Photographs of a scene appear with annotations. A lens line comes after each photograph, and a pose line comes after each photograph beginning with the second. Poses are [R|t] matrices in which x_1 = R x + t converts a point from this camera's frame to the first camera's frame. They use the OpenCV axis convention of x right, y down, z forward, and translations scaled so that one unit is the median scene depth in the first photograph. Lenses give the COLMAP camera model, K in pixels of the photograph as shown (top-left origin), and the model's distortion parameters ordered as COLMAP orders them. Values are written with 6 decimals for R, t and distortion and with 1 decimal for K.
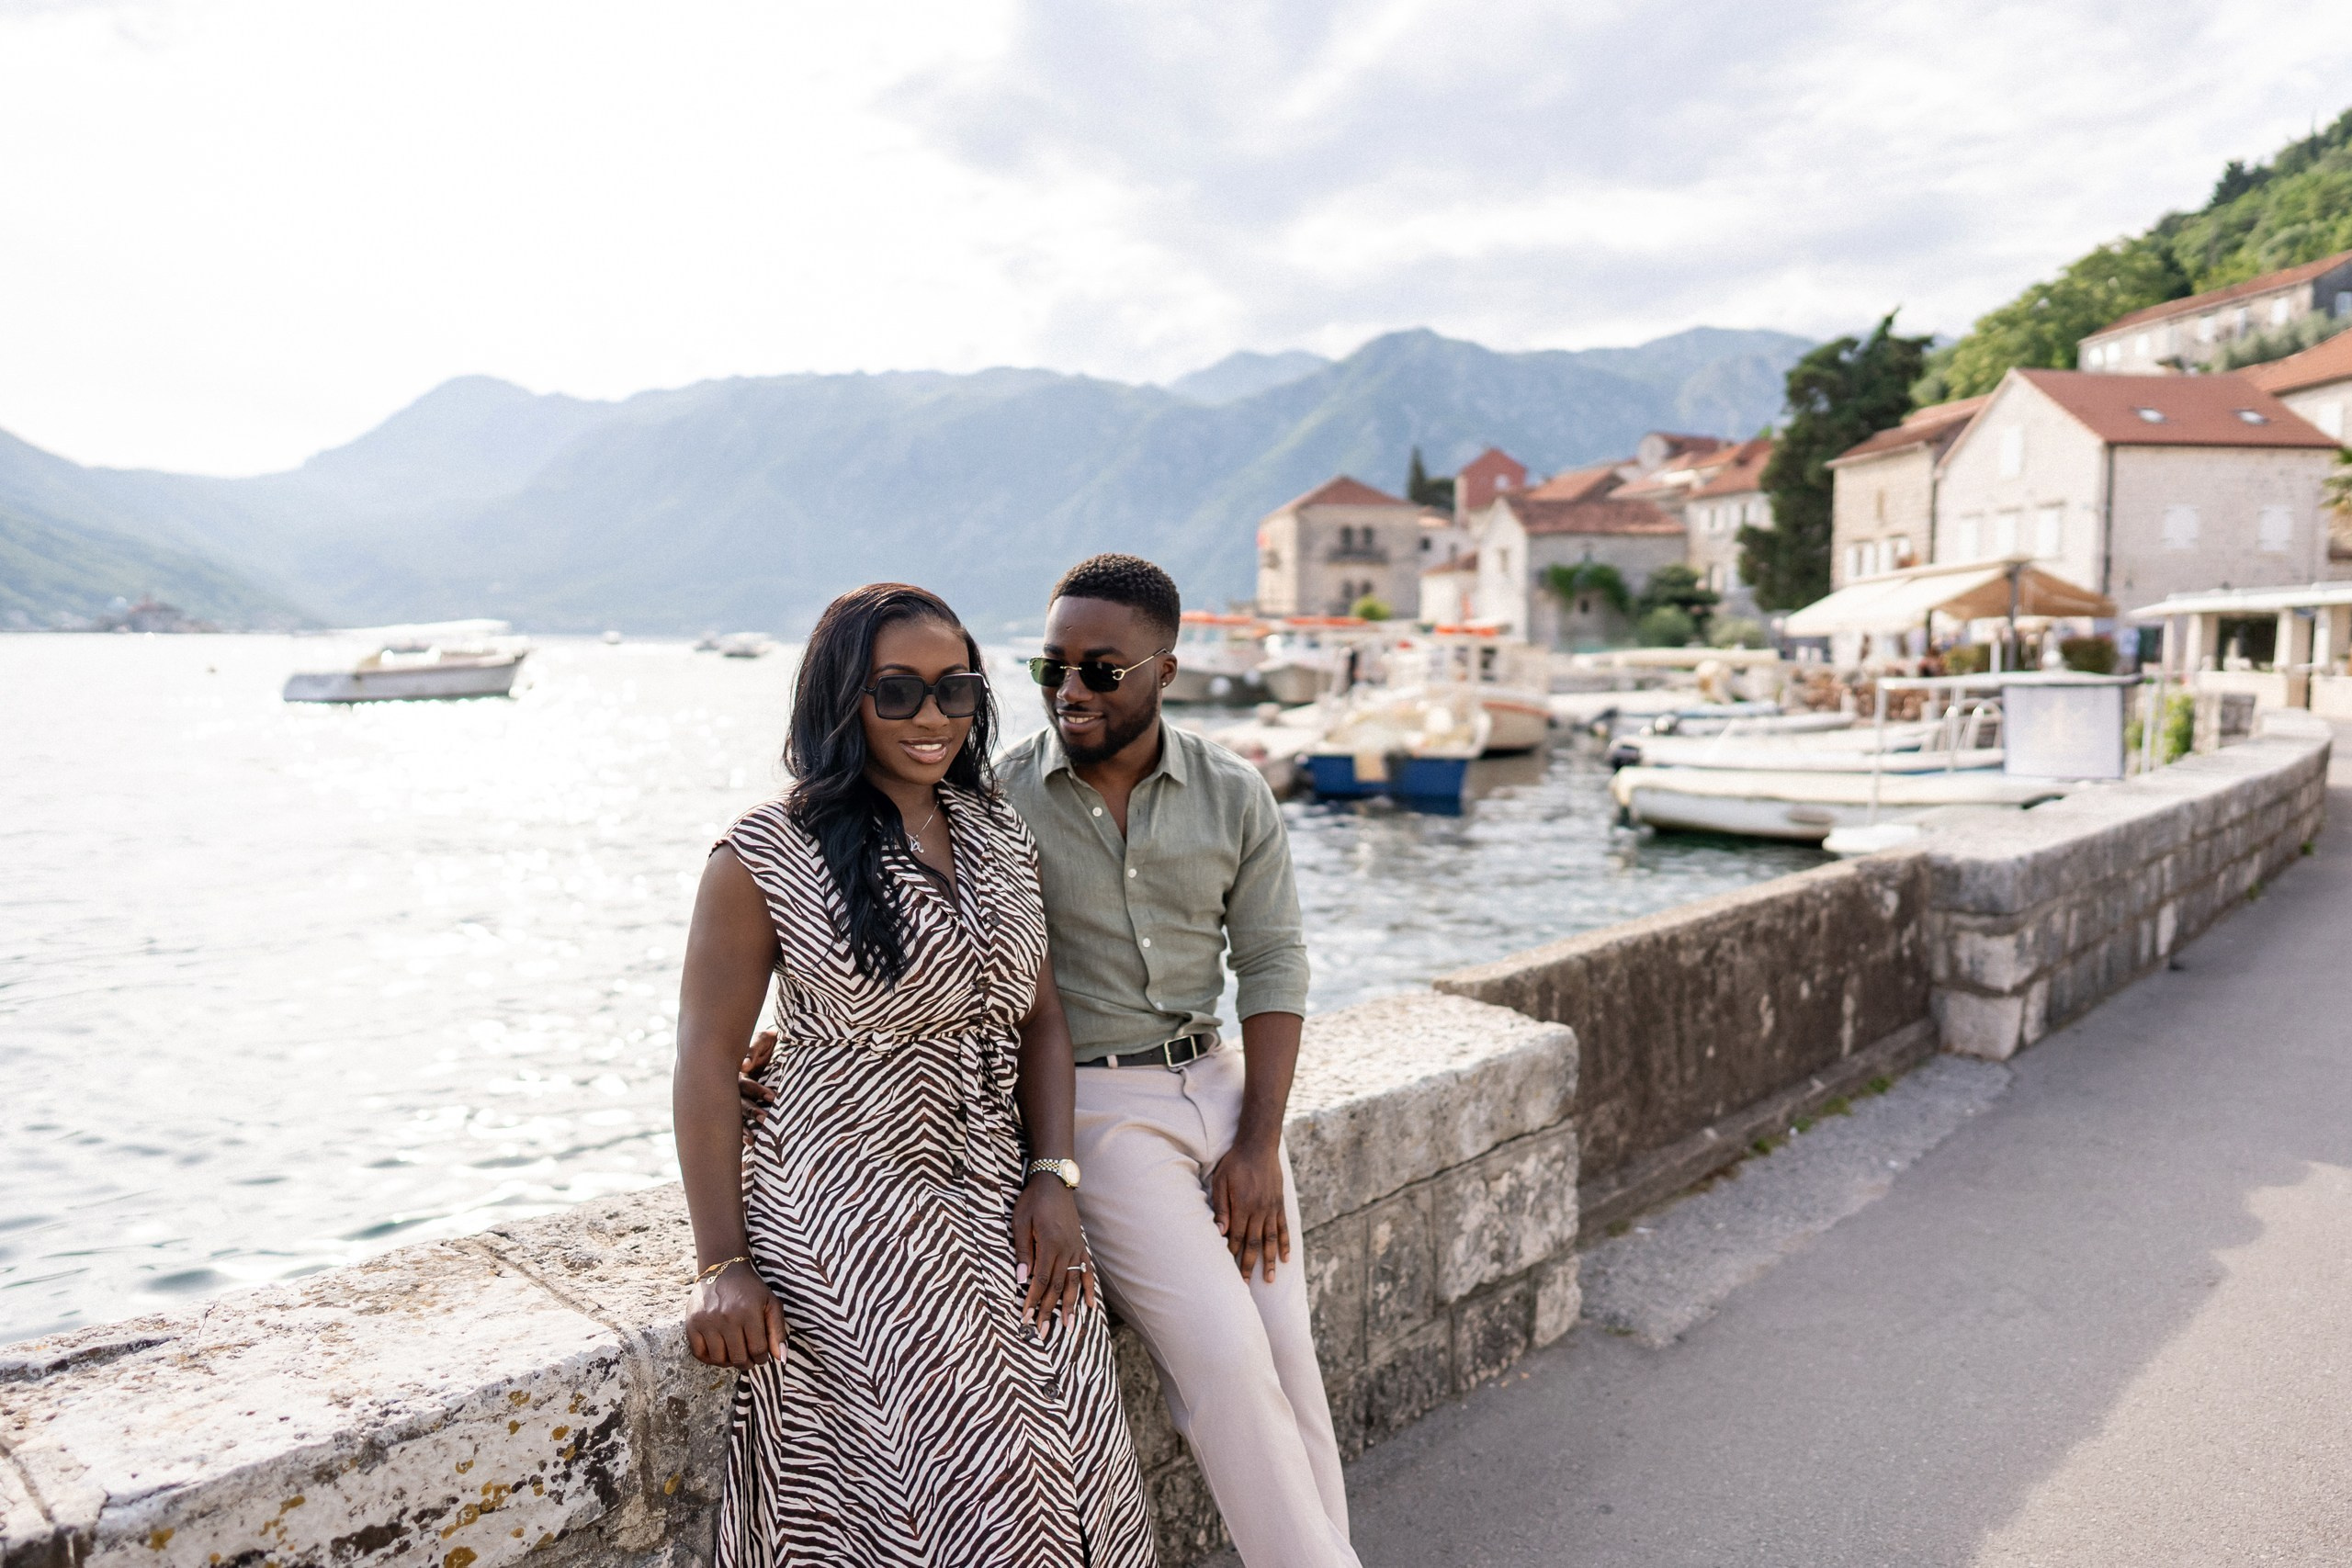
lens RADIAL K [[1595.3, 0, 1165.2], [0, 1595.3, 795.9], [0, 0, 1]] dist [-0.004519, -0.003248]
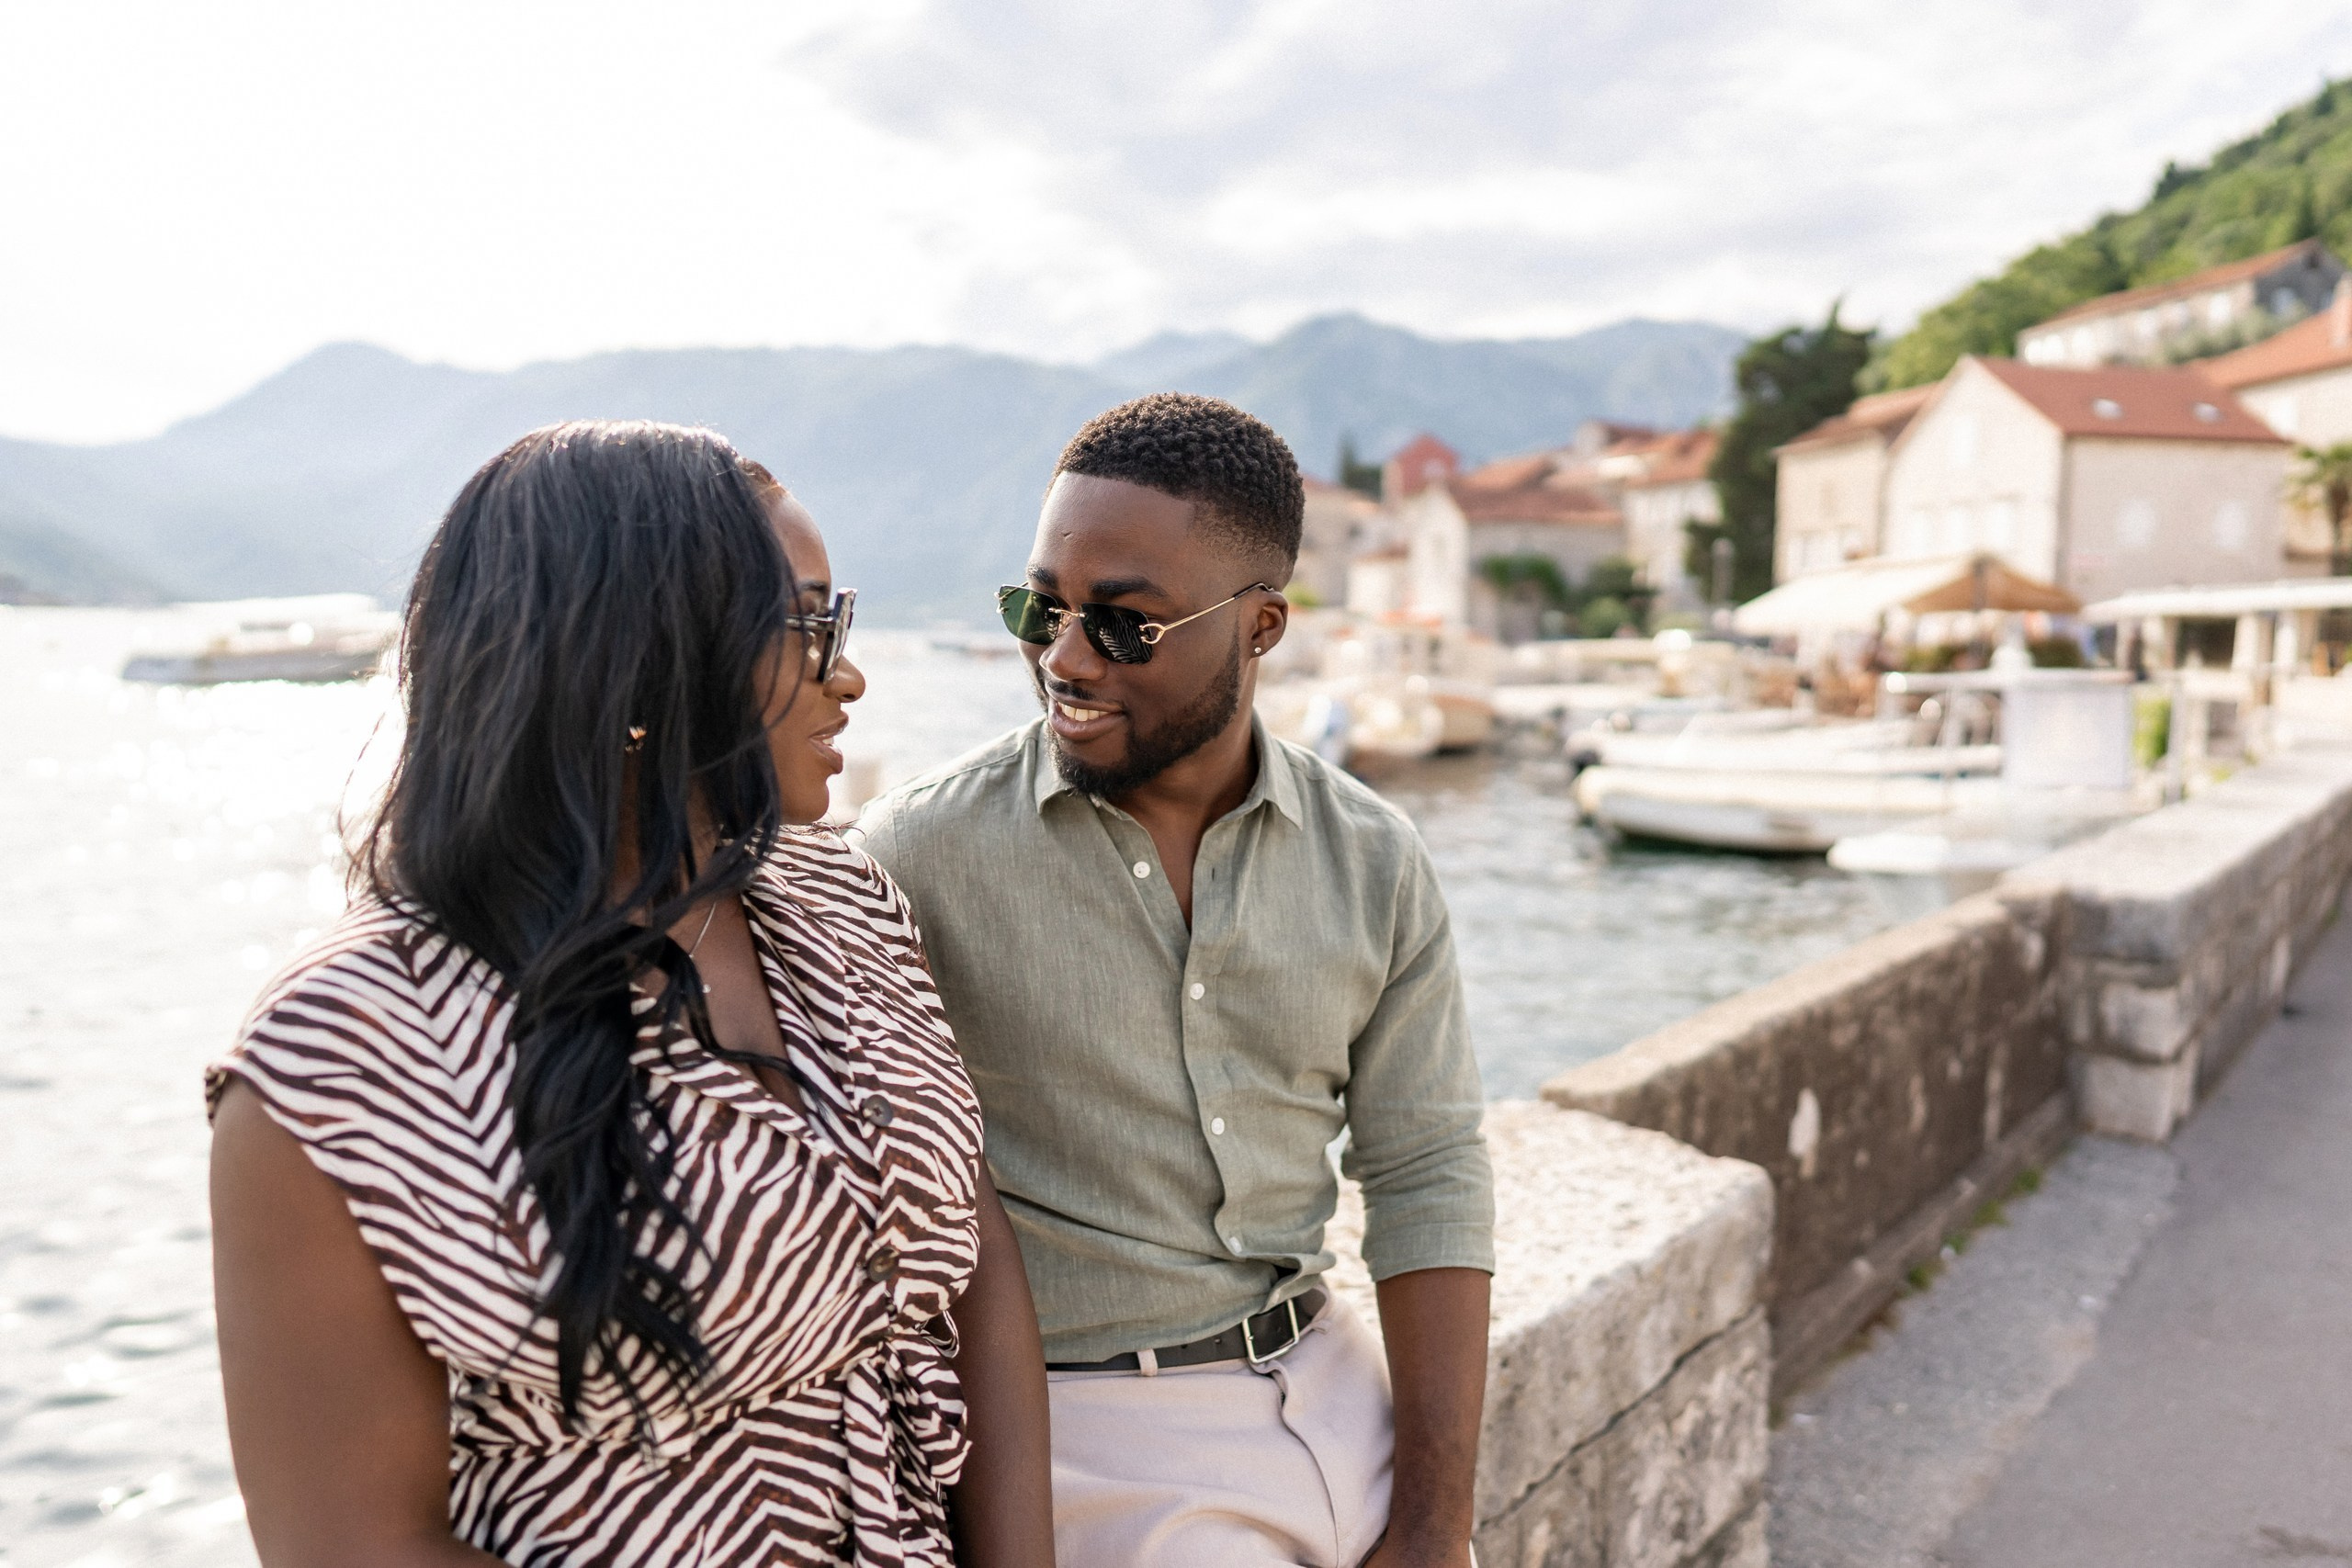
lens RADIAL K [[1637.0, 0, 1189.0], [0, 1637.0, 775.0], [0, 0, 1]] dist [0.016068, 0.000265]
pose [[0.997736, 0.007799, 0.066804, -0.030958], [-0.007188, 0.999930, -0.009378, -0.011866], [-0.066872, 0.008876, 0.997722, 0.251429]]
